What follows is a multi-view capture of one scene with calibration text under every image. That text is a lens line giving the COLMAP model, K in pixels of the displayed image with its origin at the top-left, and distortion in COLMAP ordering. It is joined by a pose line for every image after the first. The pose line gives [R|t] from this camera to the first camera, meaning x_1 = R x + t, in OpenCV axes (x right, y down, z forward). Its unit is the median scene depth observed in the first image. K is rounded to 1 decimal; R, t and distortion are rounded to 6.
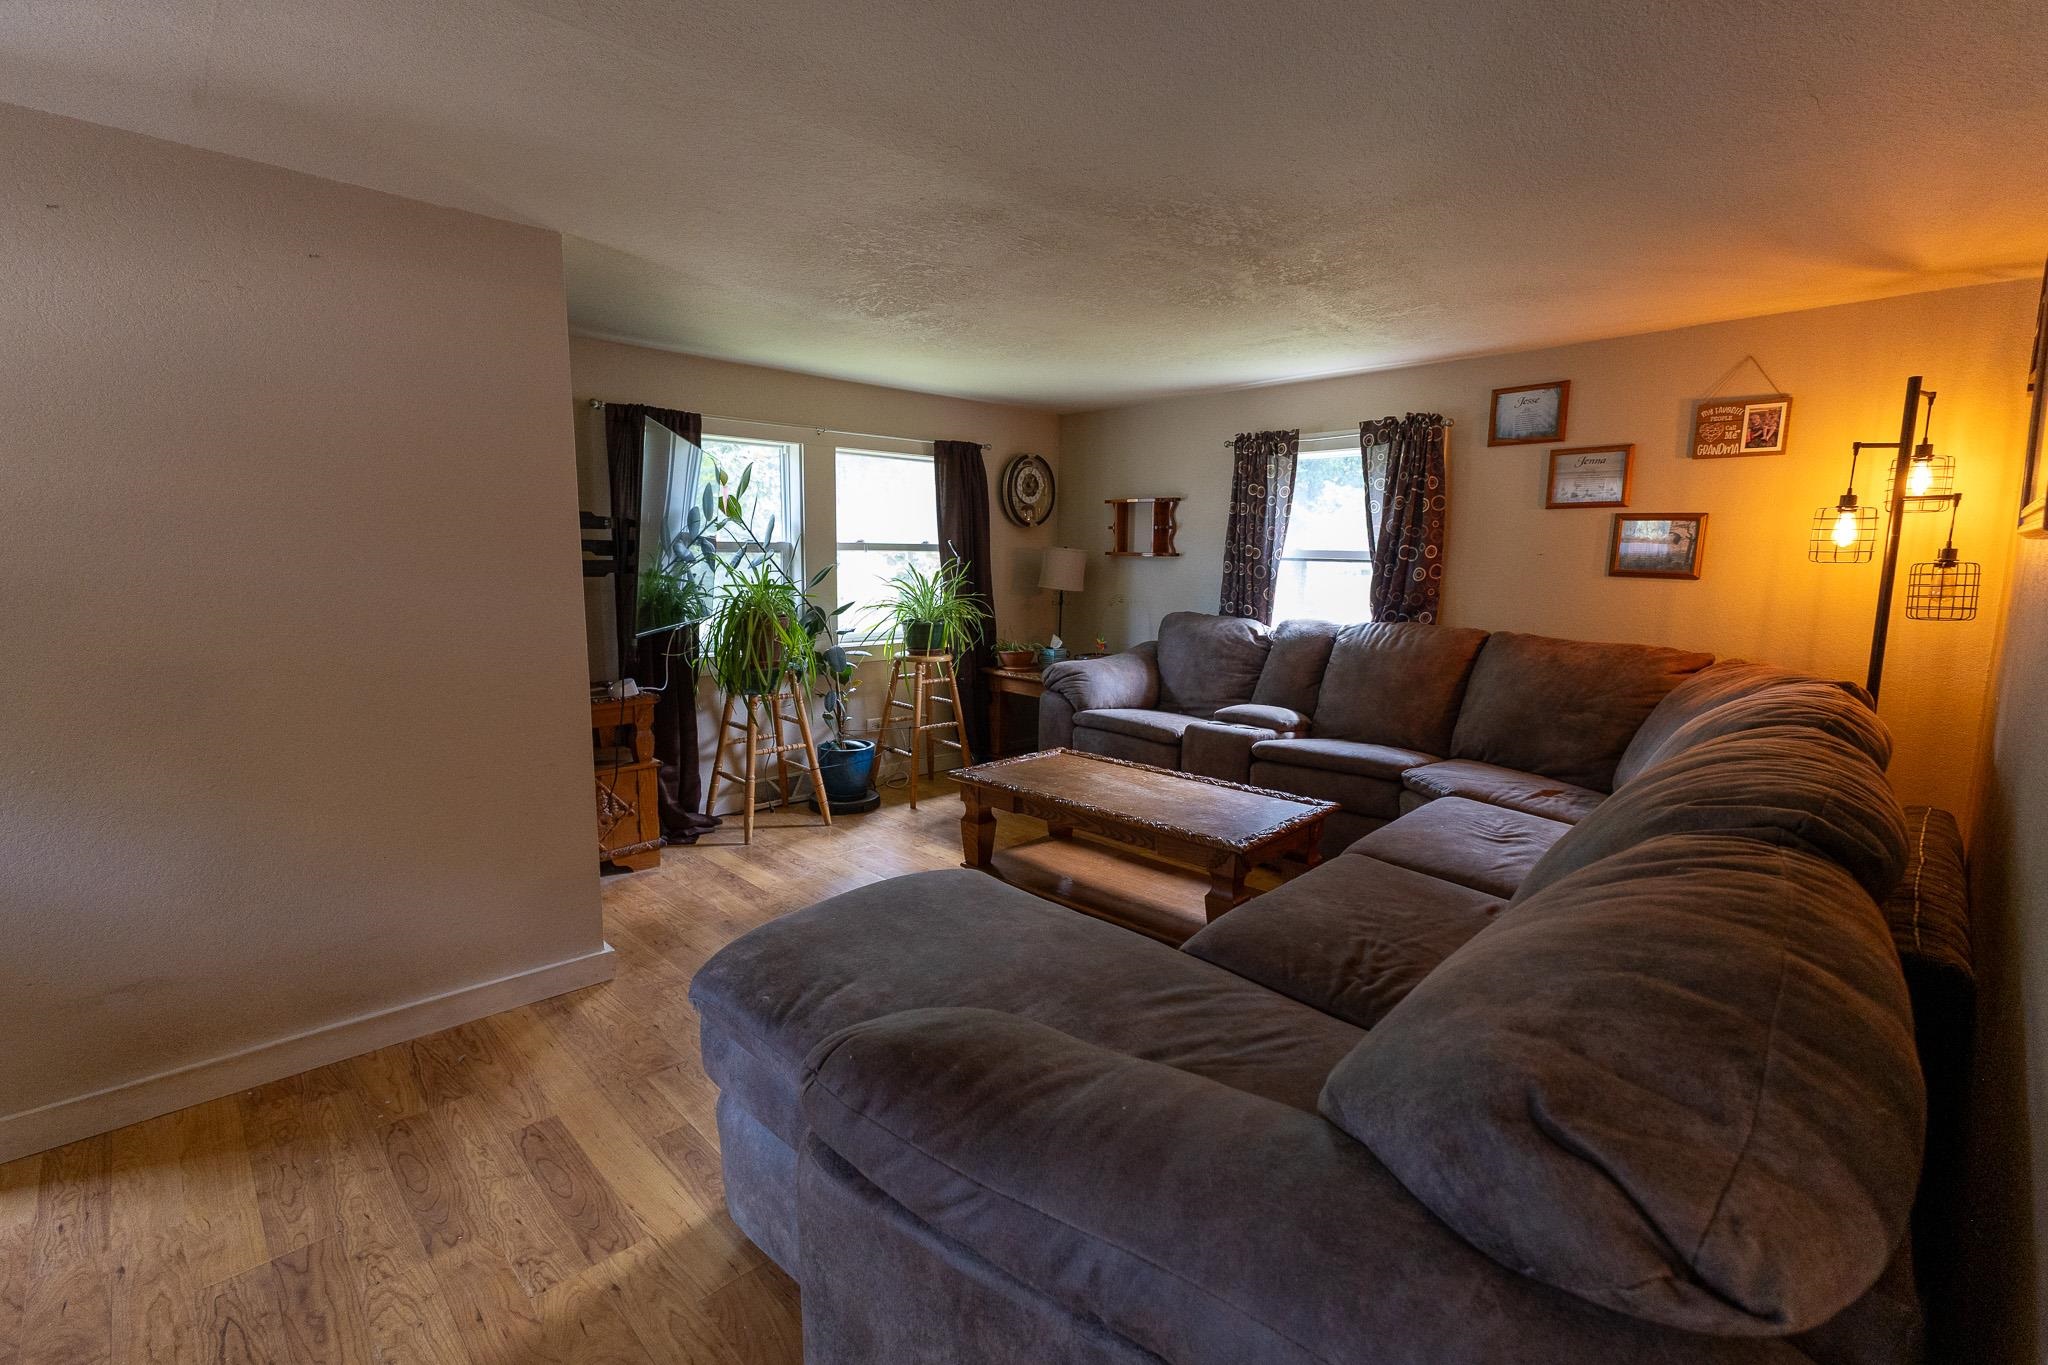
lens RADIAL K [[914.7, 0, 1024.0], [0, 914.7, 682.5], [0, 0, 1]] dist [0.000009, -0.000001]
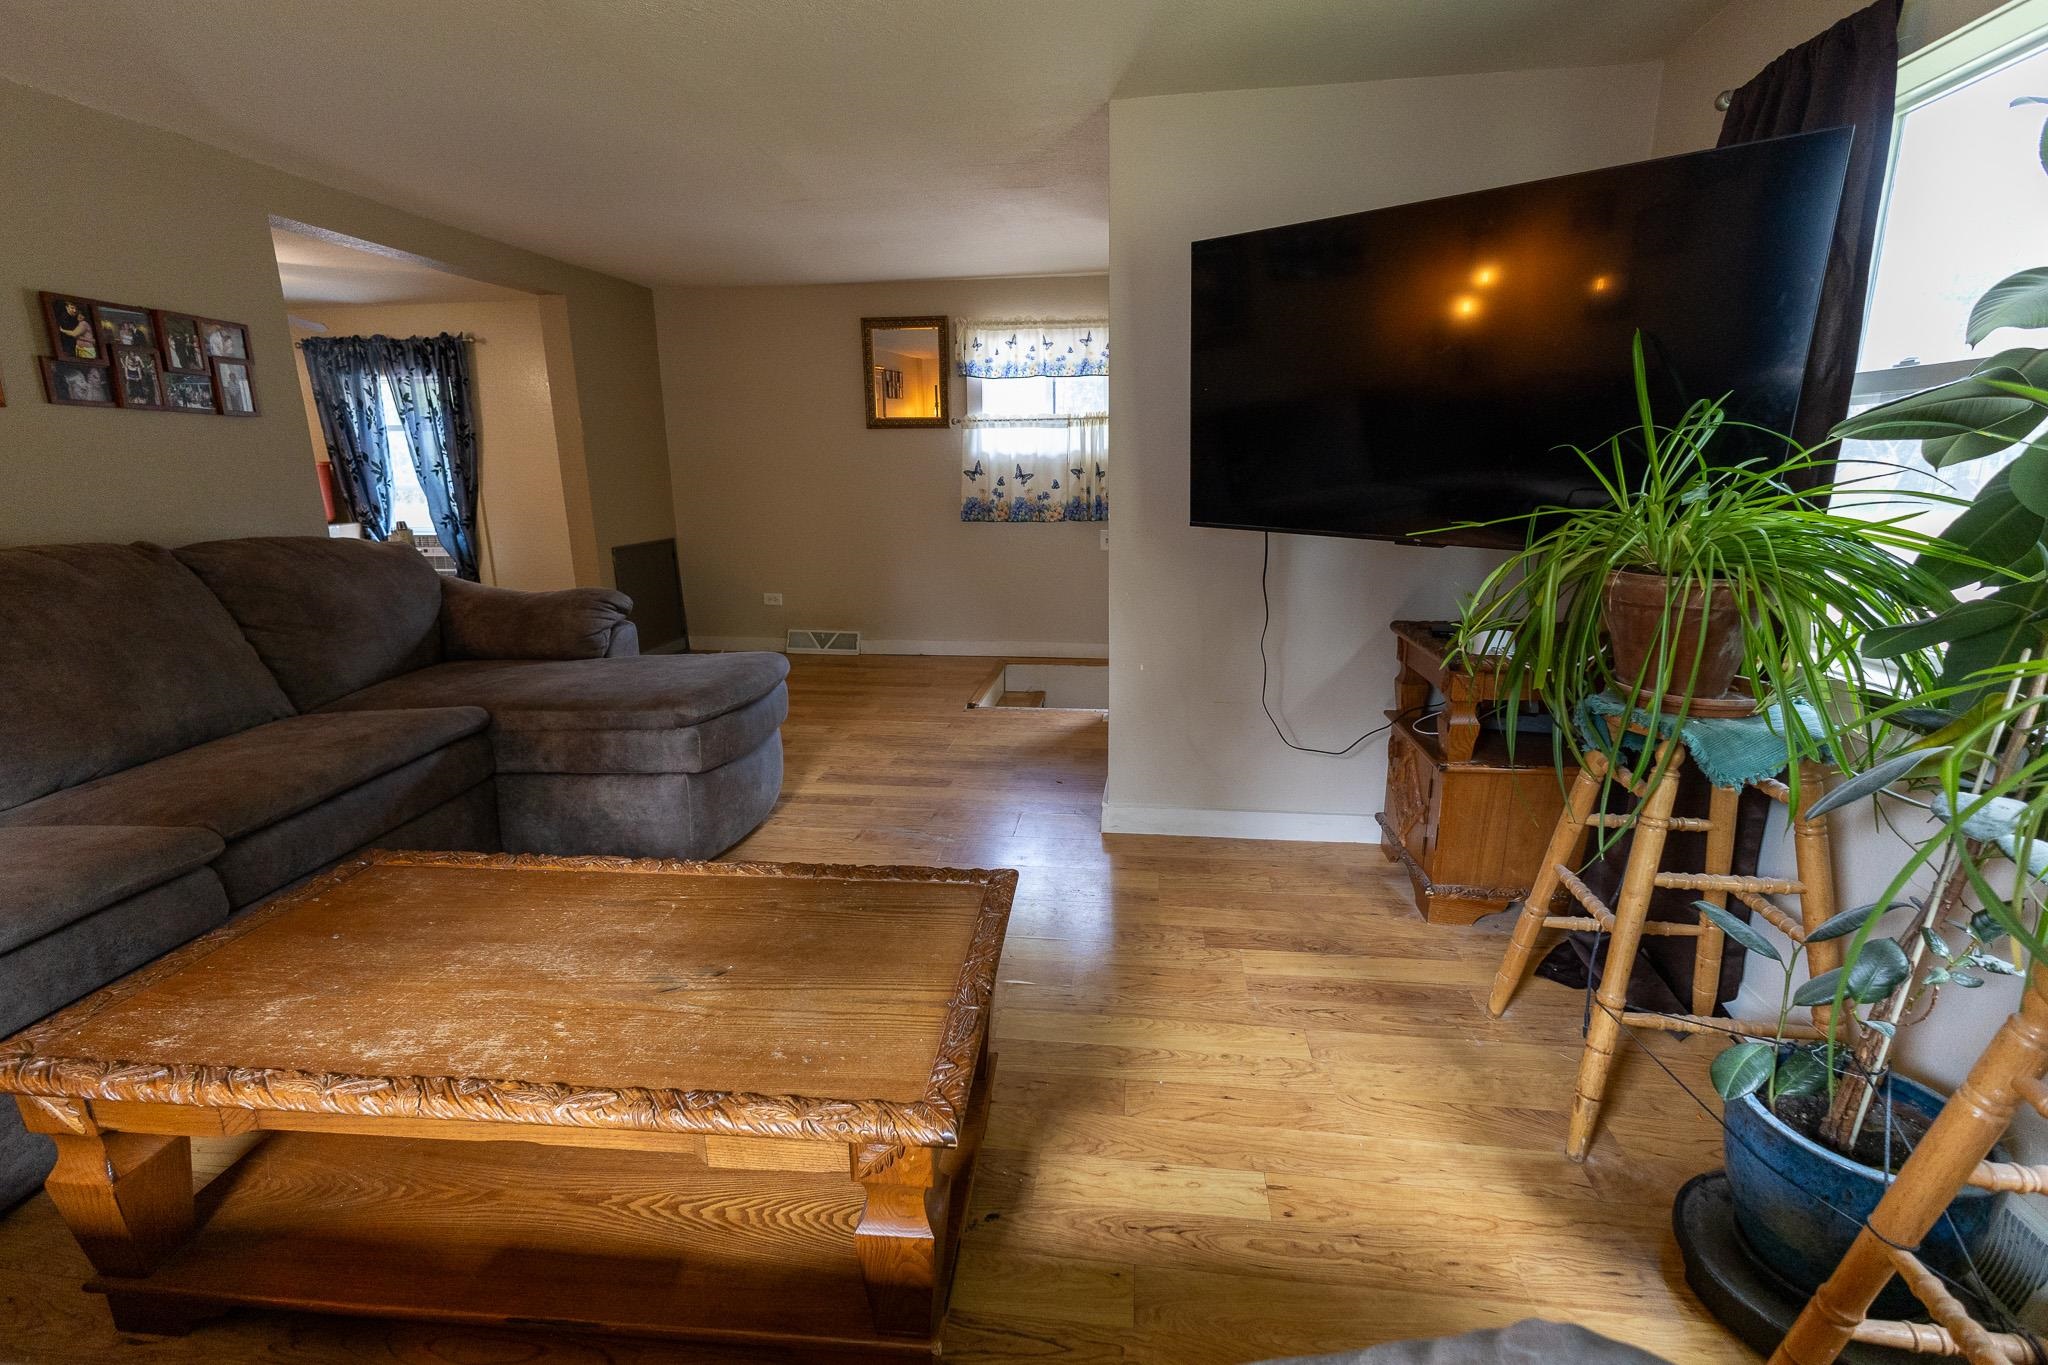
lens RADIAL K [[914.7, 0, 1024.0], [0, 914.7, 682.5], [0, 0, 1]] dist [0.000009, -0.000001]
pose [[-0.796927, 0.140699, -0.587461, 0.186848], [-0.085319, 0.936531, 0.340044, -0.160714], [0.598020, 0.321112, -0.734343, 1.390697]]
